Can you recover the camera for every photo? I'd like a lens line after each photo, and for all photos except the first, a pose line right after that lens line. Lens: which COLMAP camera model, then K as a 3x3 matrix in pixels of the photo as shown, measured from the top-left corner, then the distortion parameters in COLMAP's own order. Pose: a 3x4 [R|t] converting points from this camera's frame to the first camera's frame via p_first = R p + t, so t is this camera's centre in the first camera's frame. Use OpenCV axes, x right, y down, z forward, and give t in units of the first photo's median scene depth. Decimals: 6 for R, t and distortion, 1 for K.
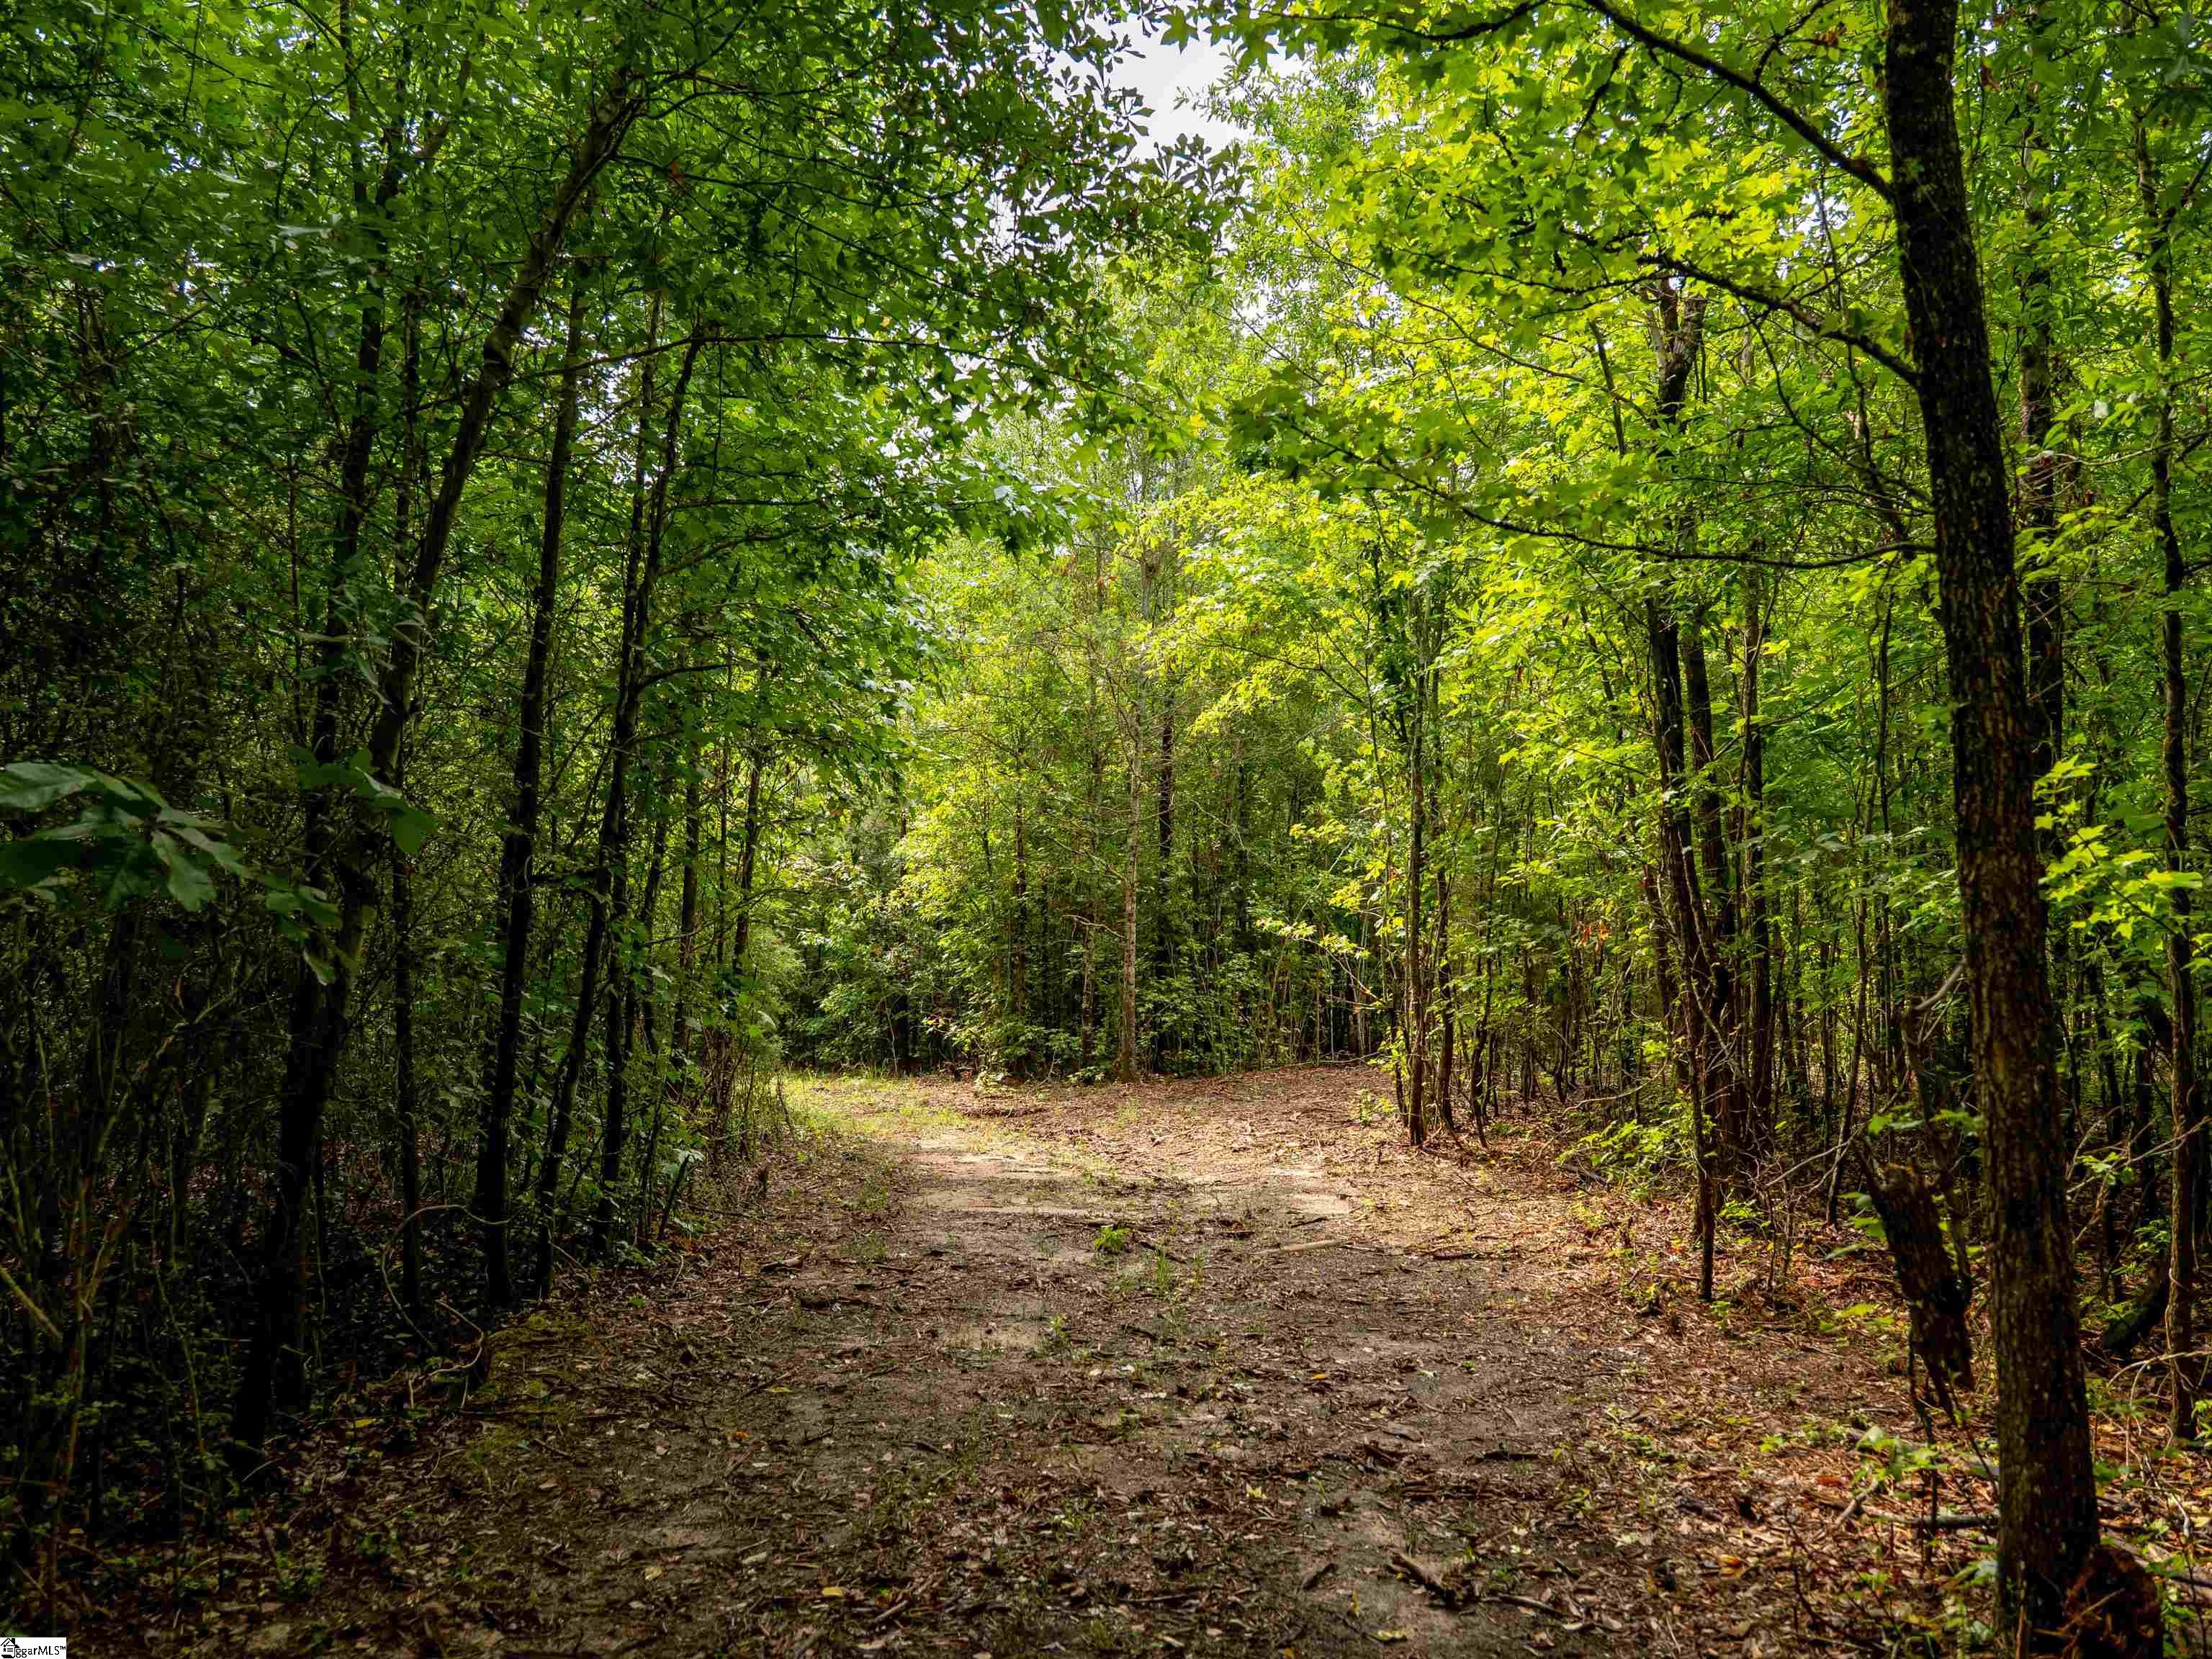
lens RADIAL K [[1622.5, 0, 1106.0], [0, 1622.5, 829.5], [0, 0, 1]] dist [-0.003855, -0.003158]
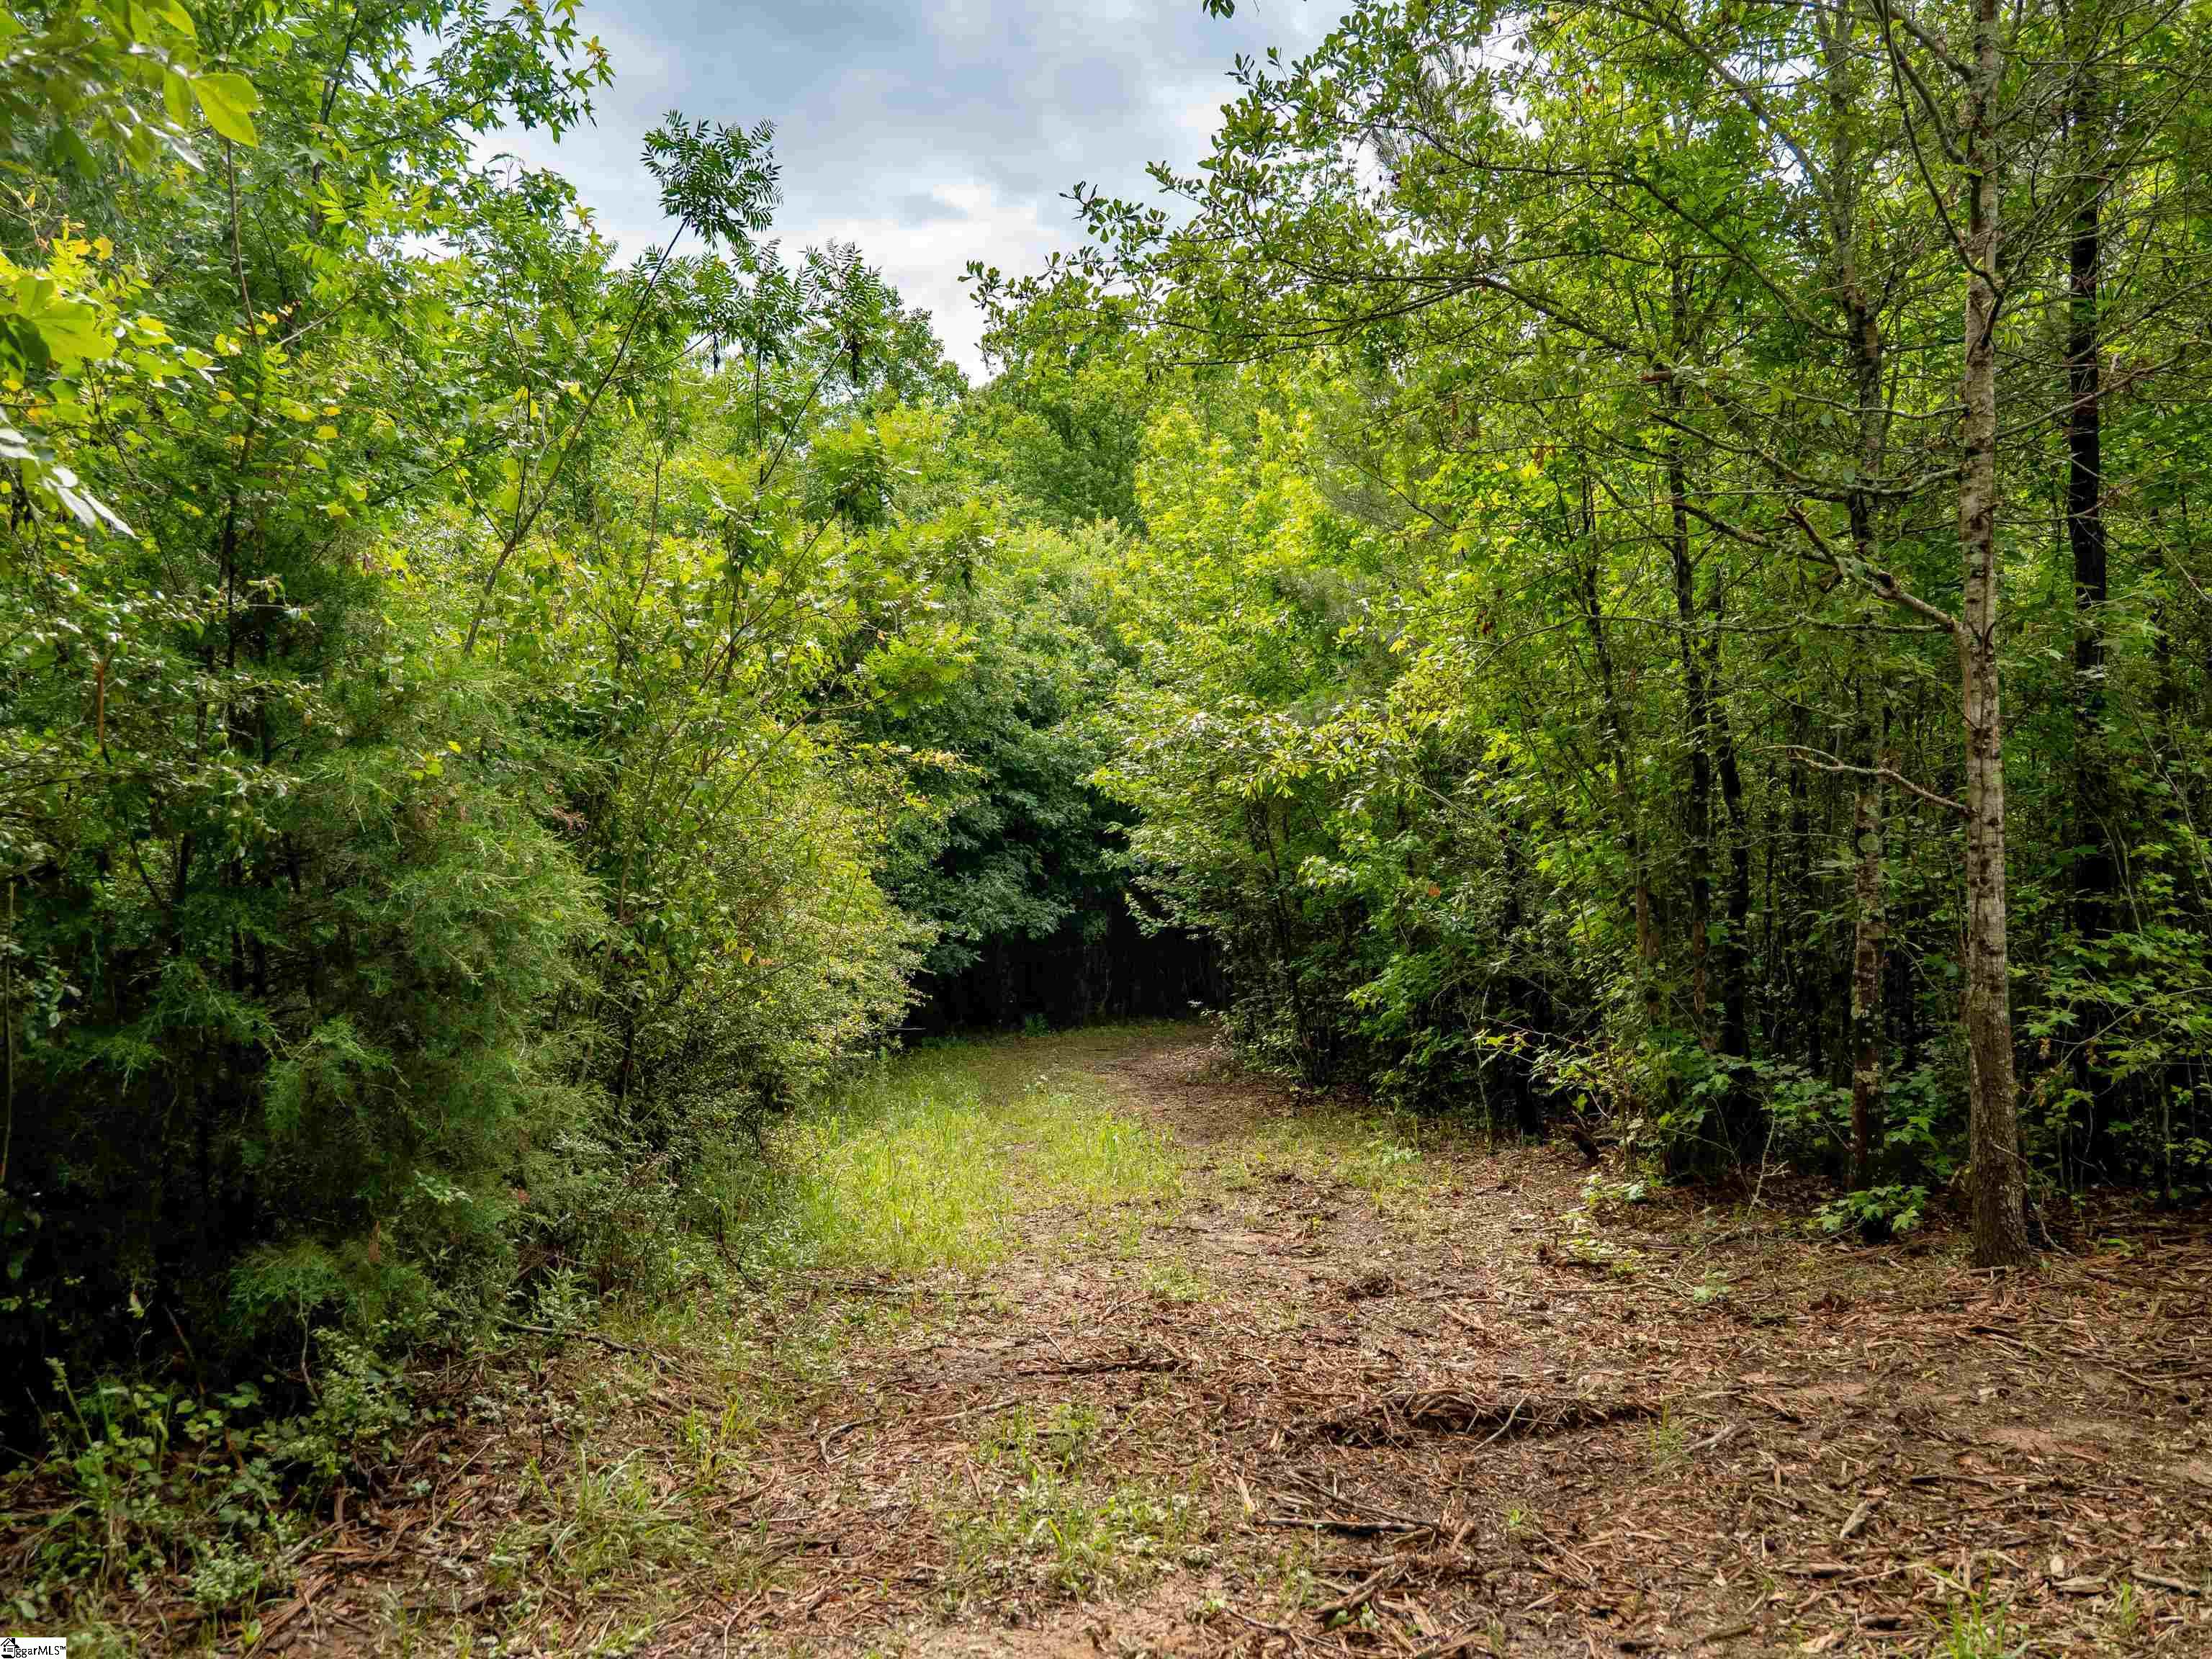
lens RADIAL K [[1622.5, 0, 1106.0], [0, 1622.5, 829.5], [0, 0, 1]] dist [-0.003855, -0.003158]
pose [[0.875775, -0.044244, -0.480687, 0.015576], [0.053984, 0.998521, 0.006448, 0.055275], [0.479691, -0.031597, 0.876868, 0.591149]]
